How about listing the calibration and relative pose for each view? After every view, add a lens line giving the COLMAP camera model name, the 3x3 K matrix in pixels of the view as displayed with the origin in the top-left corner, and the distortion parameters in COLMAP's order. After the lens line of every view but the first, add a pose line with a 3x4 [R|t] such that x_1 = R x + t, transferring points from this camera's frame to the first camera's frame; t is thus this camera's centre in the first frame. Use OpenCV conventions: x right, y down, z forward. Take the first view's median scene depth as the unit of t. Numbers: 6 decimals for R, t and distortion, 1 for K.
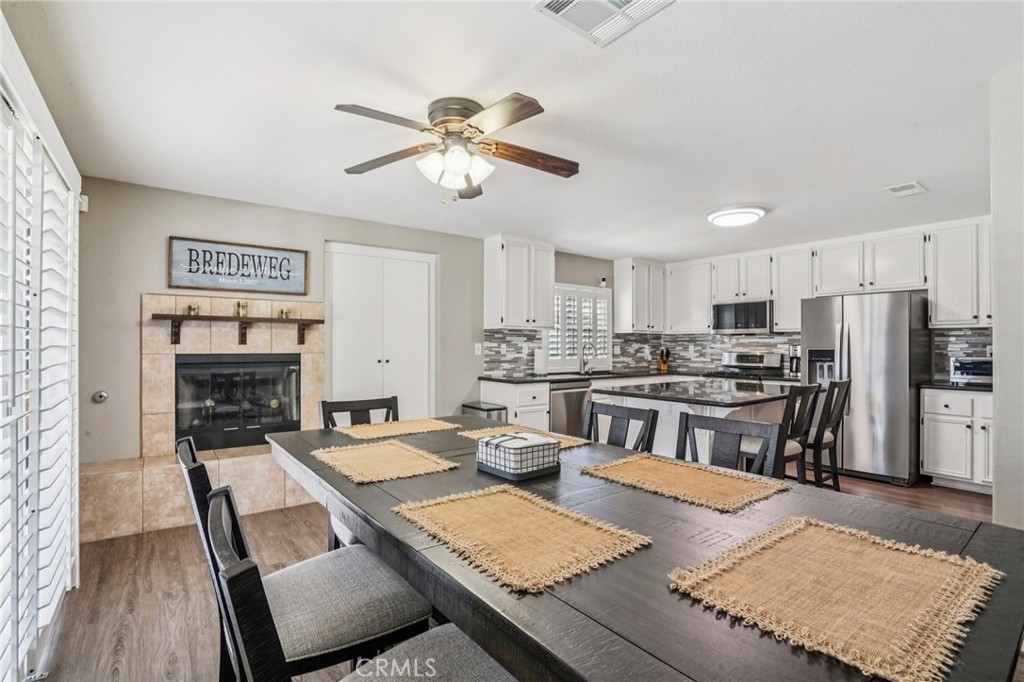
lens RADIAL K [[488.1, 0, 486.8], [0, 488.1, 347.7], [0, 0, 1]] dist [-0.038385, 0.016702]
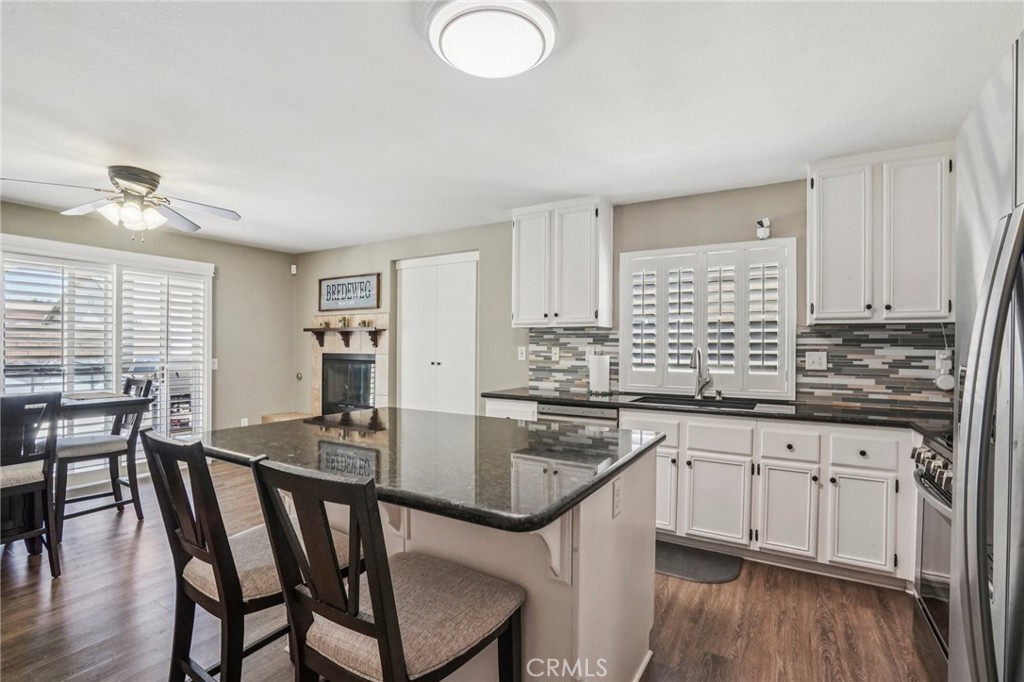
lens RADIAL K [[488.1, 0, 552.5], [0, 488.1, 338.2], [0, 0, 1]] dist [-0.038385, 0.016702]
pose [[0.406581, -0.020893, -0.913376, 0.754636], [-0.013262, 0.999498, -0.028766, -0.000070], [0.913519, 0.023809, 0.406099, 0.716006]]
